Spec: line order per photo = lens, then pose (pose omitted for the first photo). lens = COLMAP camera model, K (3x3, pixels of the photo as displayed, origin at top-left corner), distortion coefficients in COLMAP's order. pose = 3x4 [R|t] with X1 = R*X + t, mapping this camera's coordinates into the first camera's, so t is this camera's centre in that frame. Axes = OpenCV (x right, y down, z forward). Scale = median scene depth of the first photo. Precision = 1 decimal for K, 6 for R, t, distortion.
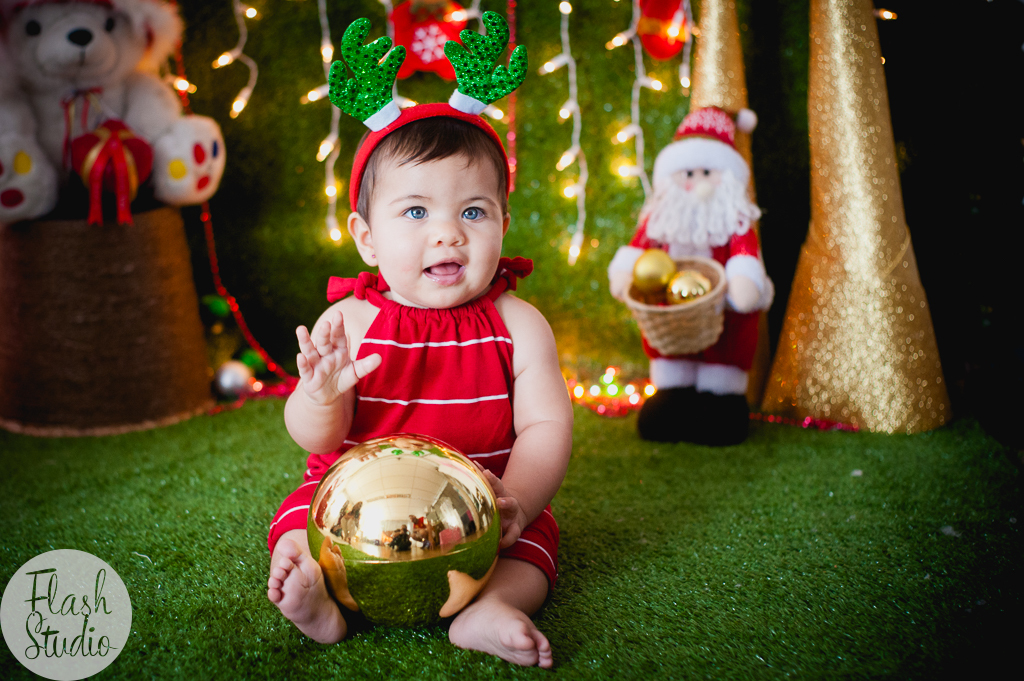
lens RADIAL K [[1513.3, 0, 464.9], [0, 1513.3, 340.5], [0, 0, 1]] dist [-0.052060, -0.031444]
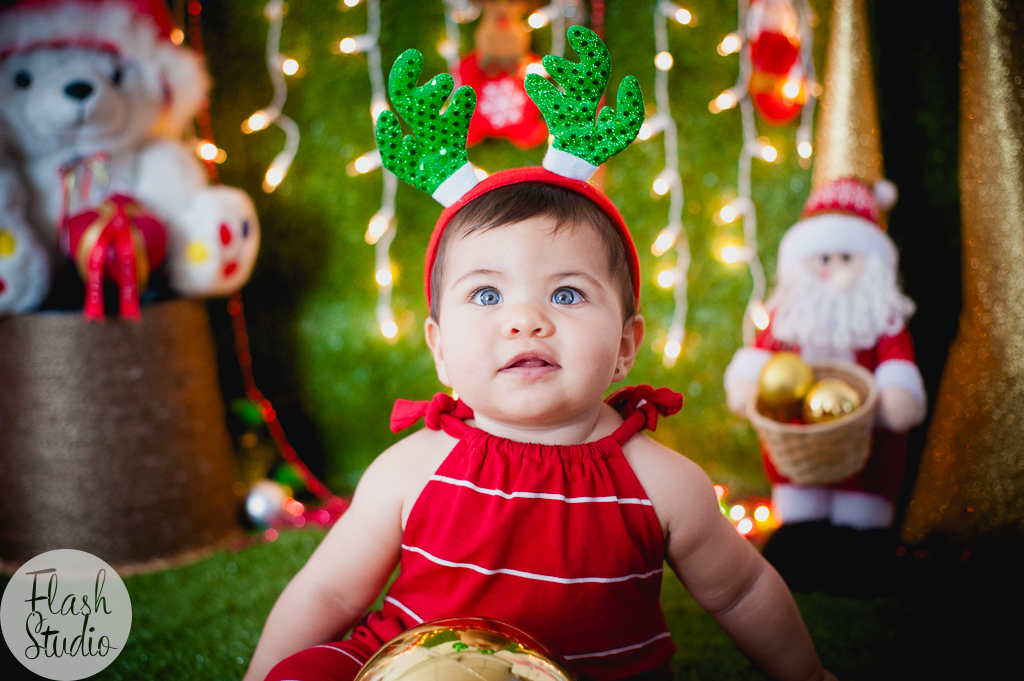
lens RADIAL K [[1492.1, 0, 488.4], [0, 1492.1, 341.6], [0, 0, 1]] dist [-0.119187, 0.002947]
pose [[0.999888, 0.002659, -0.014708, -0.017660], [-0.003397, 0.998725, -0.050358, -0.021547], [0.014556, 0.050402, 0.998623, 0.173003]]
